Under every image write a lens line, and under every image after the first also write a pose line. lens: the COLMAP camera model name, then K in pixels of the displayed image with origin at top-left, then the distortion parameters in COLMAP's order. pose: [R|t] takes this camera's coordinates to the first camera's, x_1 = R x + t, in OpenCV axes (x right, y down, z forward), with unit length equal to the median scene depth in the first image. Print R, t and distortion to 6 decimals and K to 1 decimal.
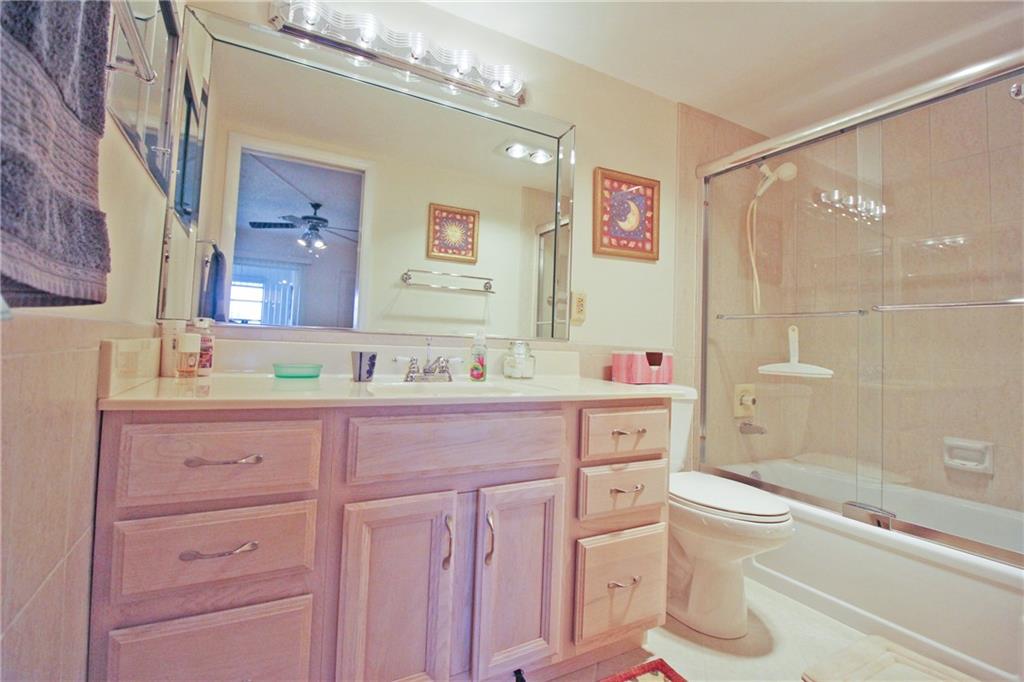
lens RADIAL K [[465.5, 0, 513.0], [0, 465.5, 319.4], [0, 0, 1]] dist [0.000334, -0.013068]
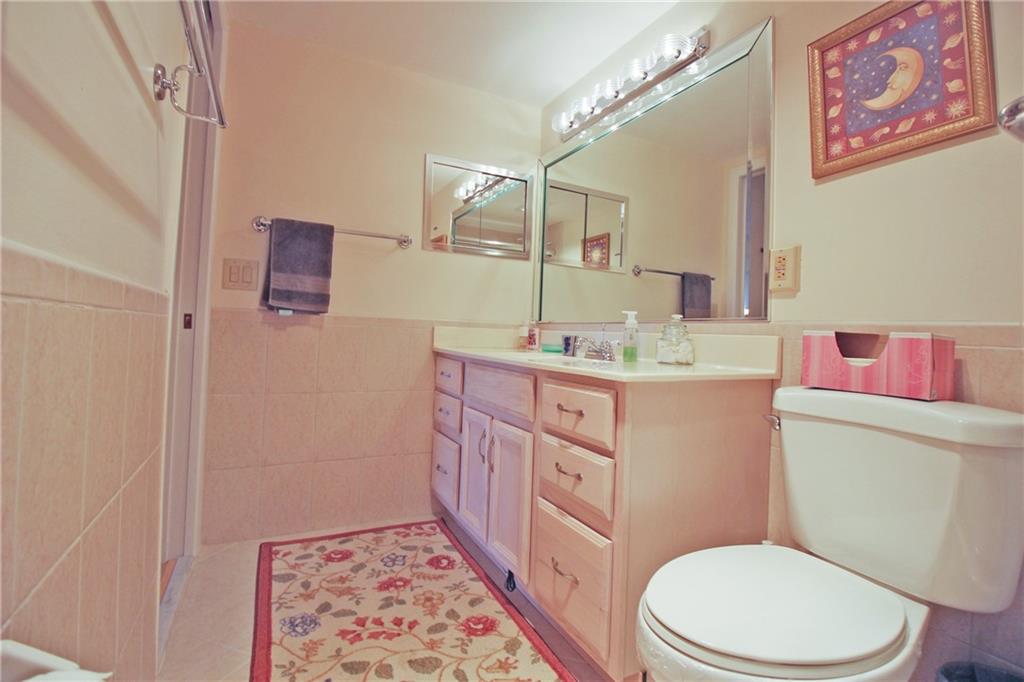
lens RADIAL K [[473.3, 0, 513.1], [0, 473.3, 317.1], [0, 0, 1]] dist [0.000512, -0.014328]
pose [[-0.025296, -0.077786, -0.996649, 0.800398], [0.013015, 0.996858, -0.078133, 0.086931], [0.999595, -0.014948, -0.024204, 0.605573]]
